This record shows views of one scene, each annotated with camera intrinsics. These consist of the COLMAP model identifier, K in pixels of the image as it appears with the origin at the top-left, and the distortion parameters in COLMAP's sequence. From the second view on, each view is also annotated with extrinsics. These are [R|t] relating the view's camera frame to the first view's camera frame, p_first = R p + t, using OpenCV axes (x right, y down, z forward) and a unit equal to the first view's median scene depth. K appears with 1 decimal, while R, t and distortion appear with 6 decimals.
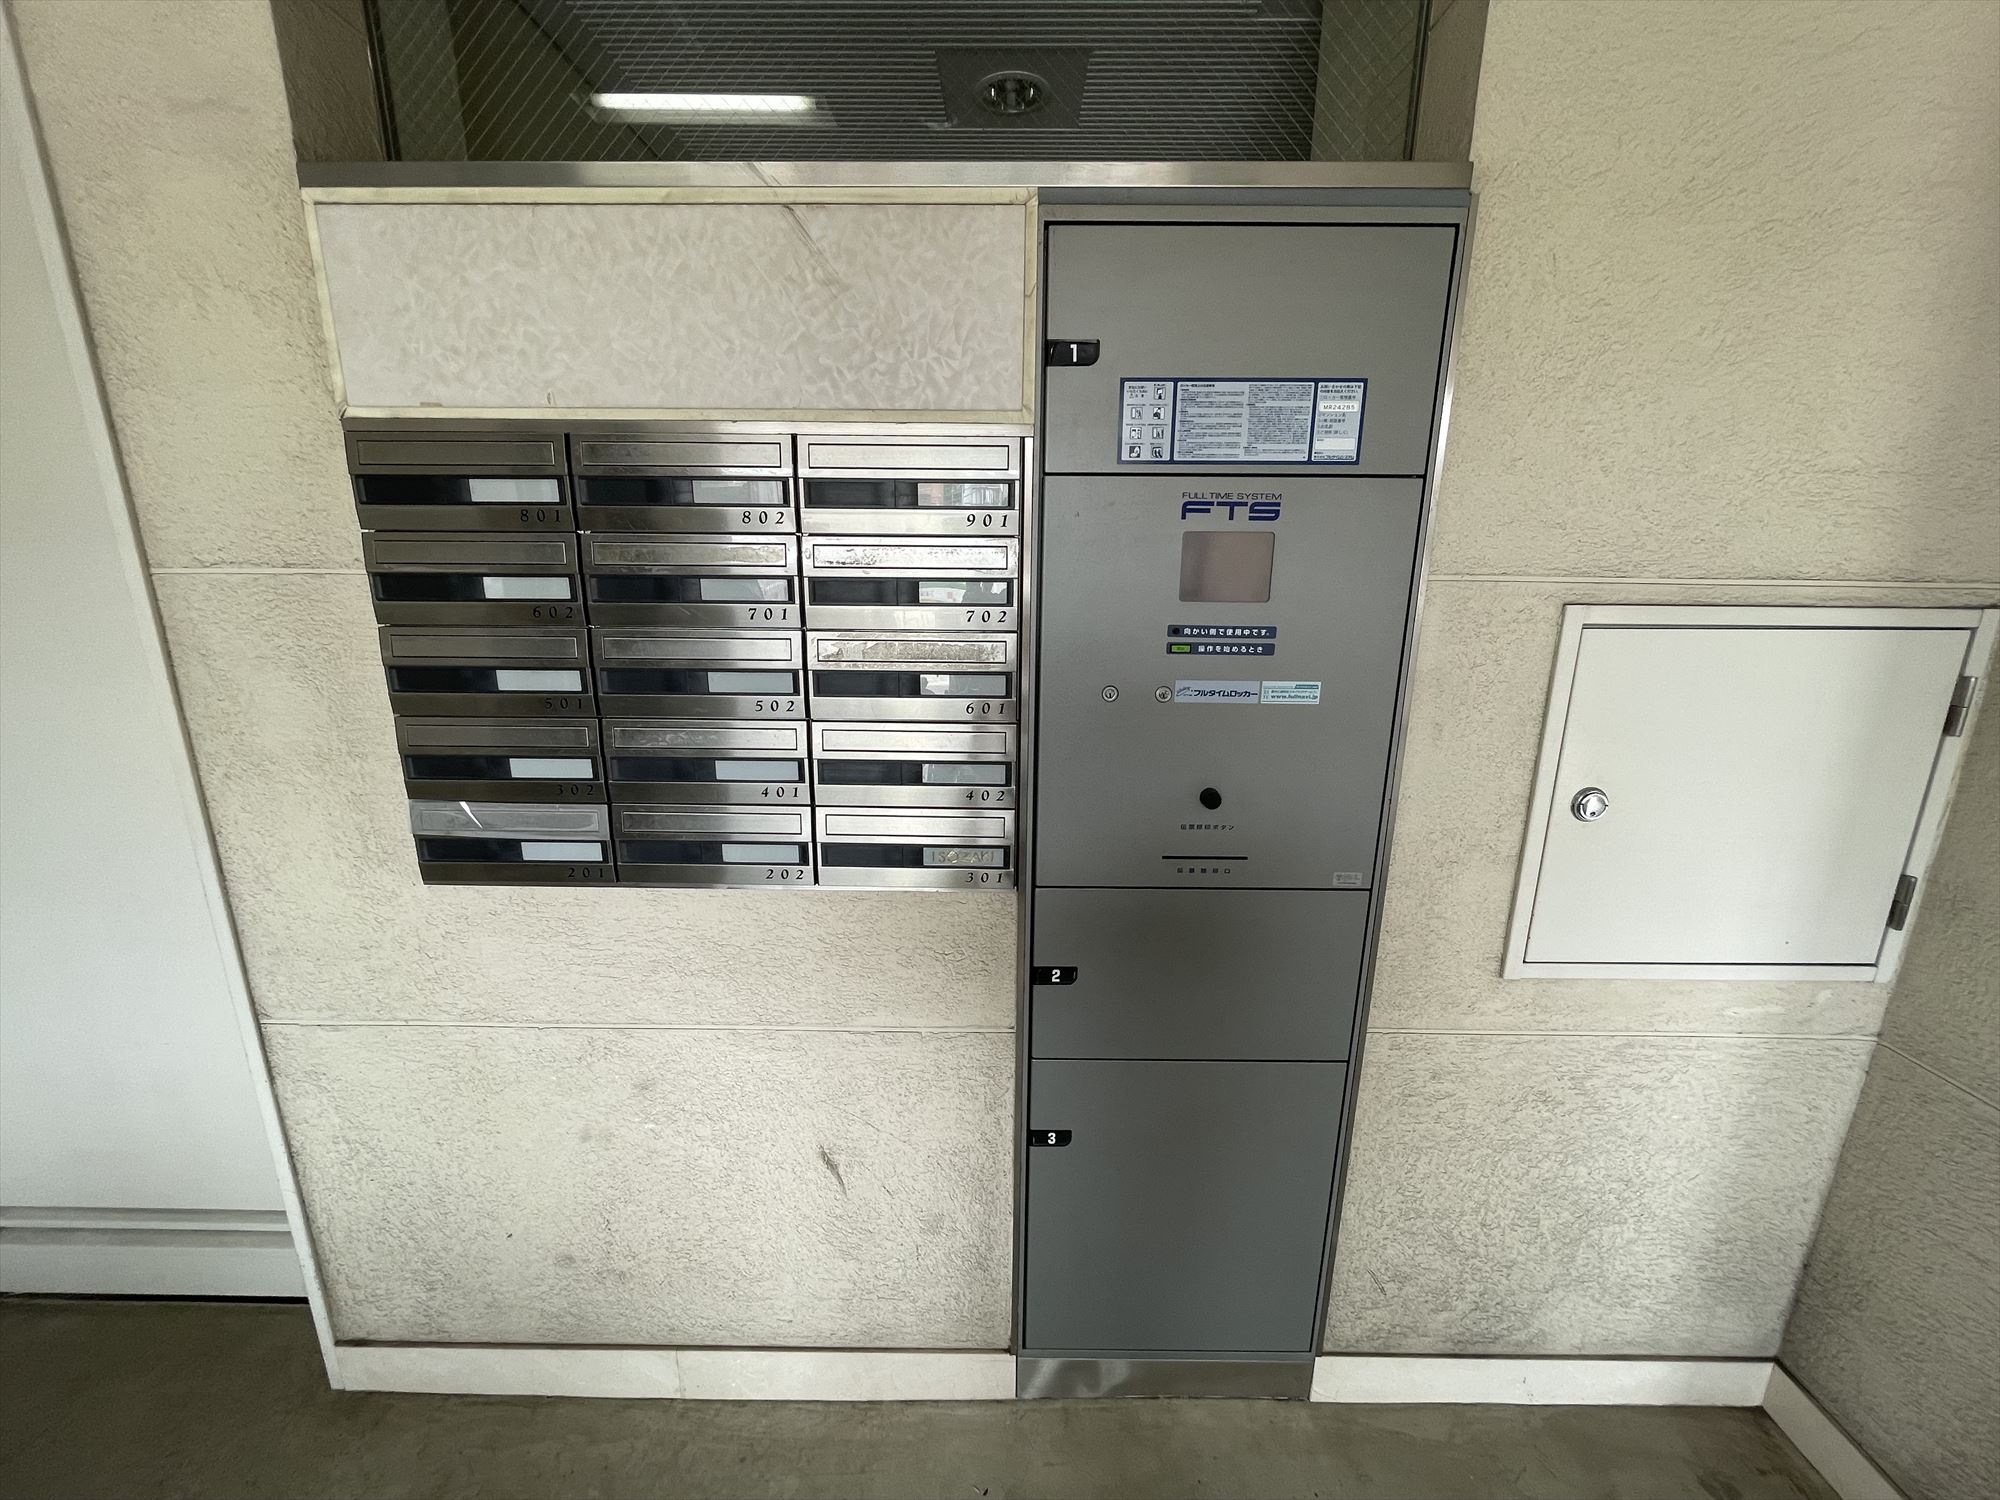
lens RADIAL K [[808.3, 0, 999.5], [0, 808.3, 754.2], [0, 0, 1]] dist [-0.001019, 0.000491]
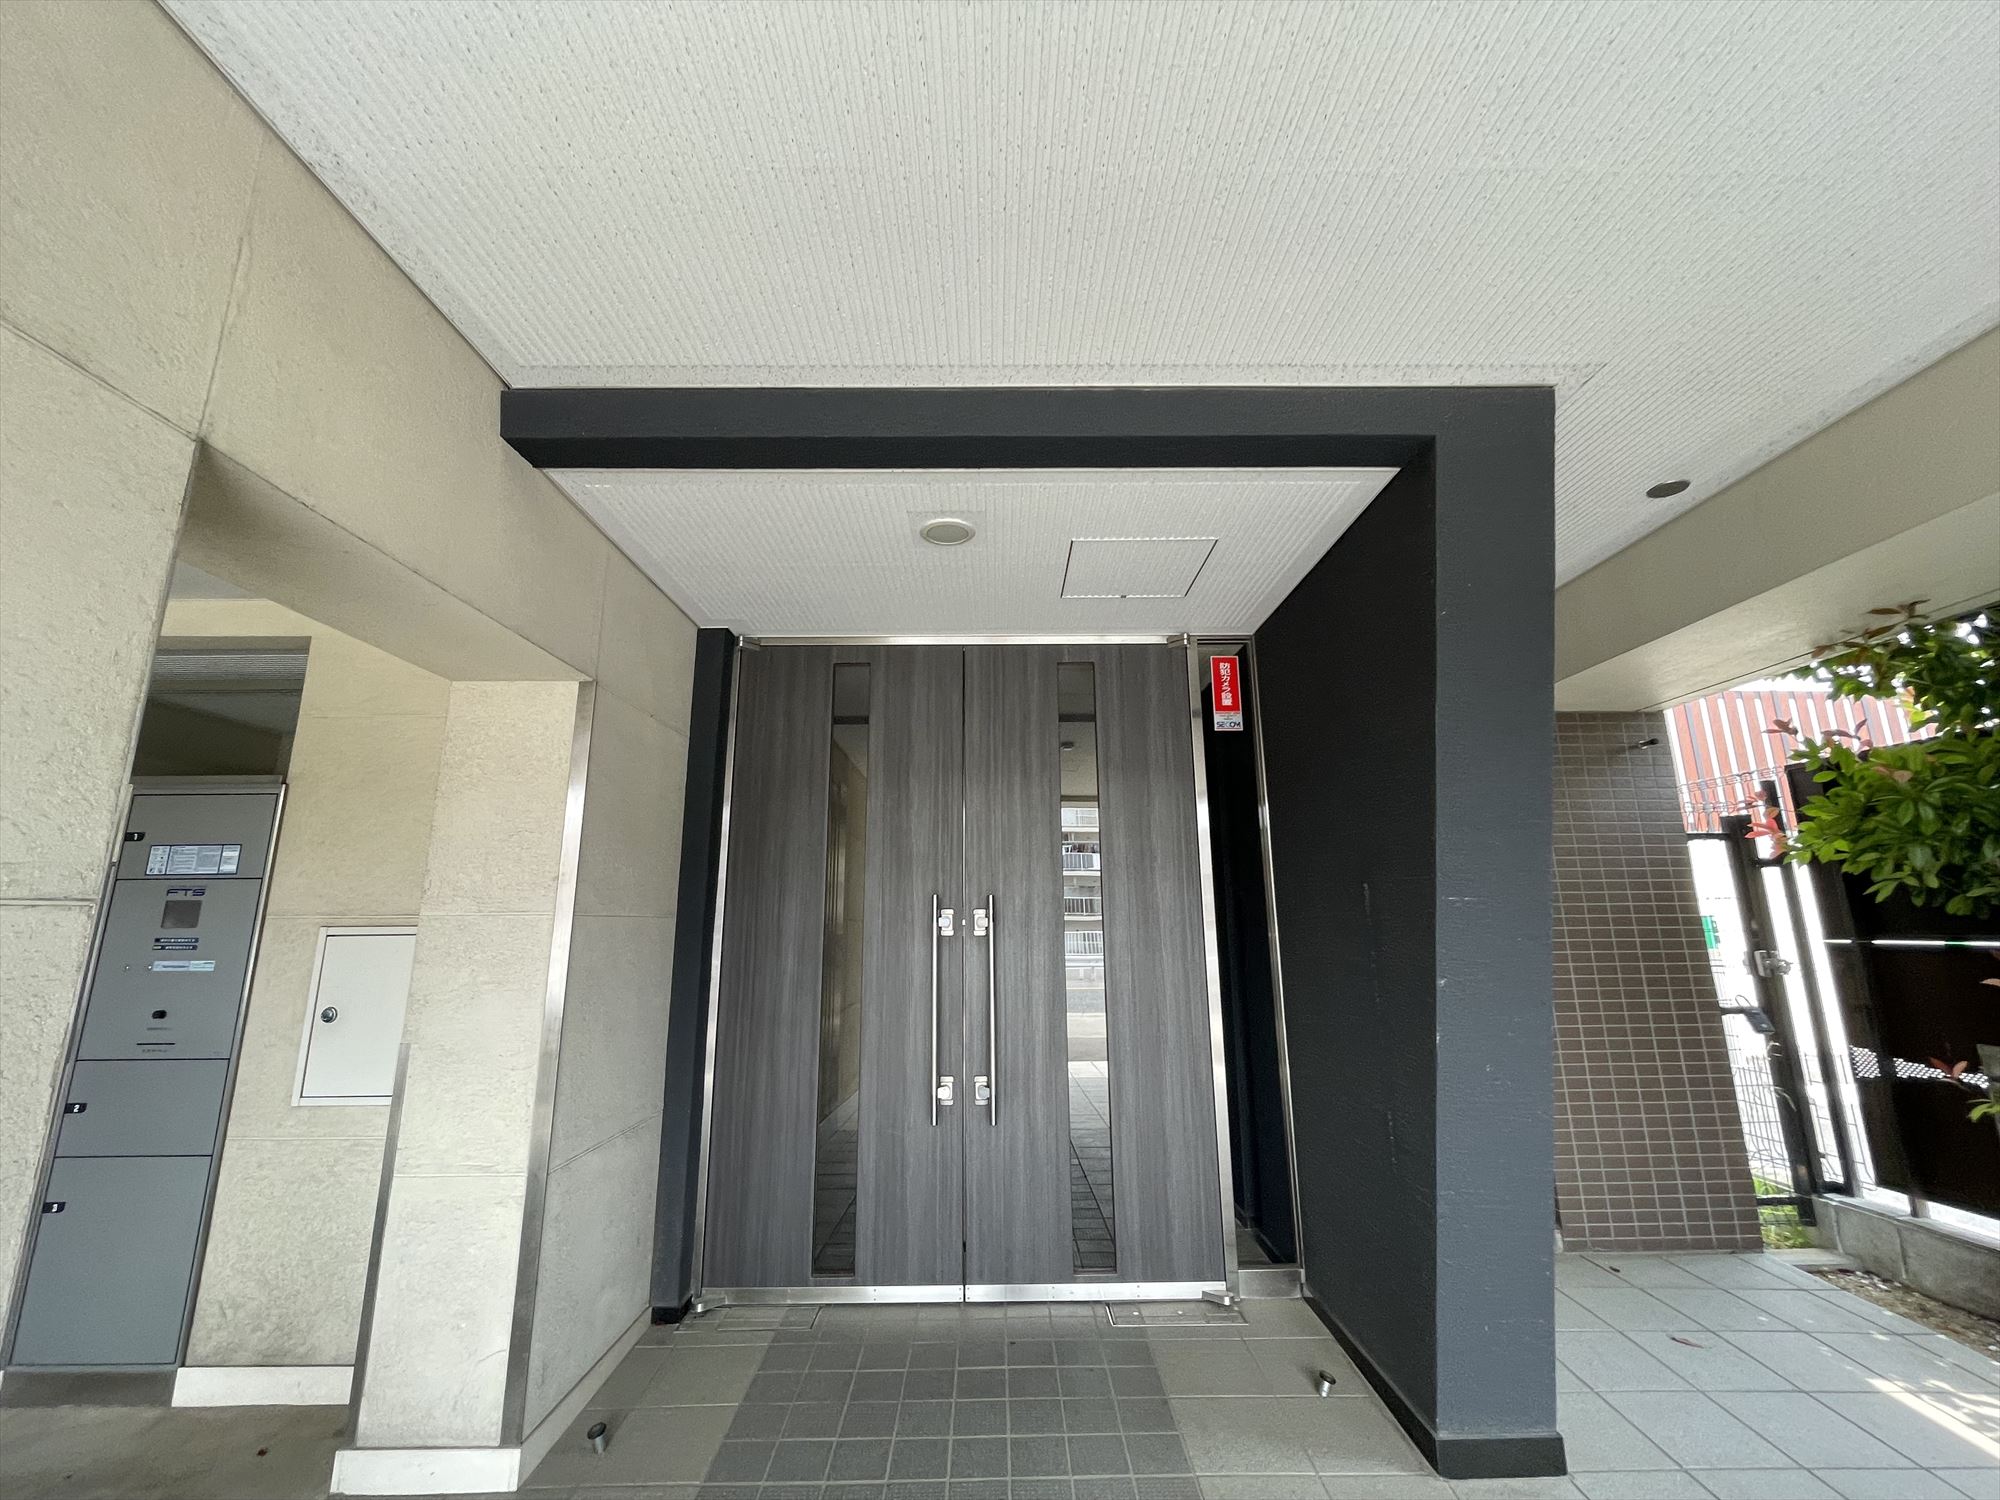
lens RADIAL K [[808.3, 0, 999.5], [0, 808.3, 745.5], [0, 0, 1]] dist [-0.001019, 0.000491]
pose [[0.999867, -0.012730, 0.010183, 2.465123], [0.015916, 0.897368, -0.440996, 0.392574], [-0.003524, 0.441100, 0.897451, -1.314319]]
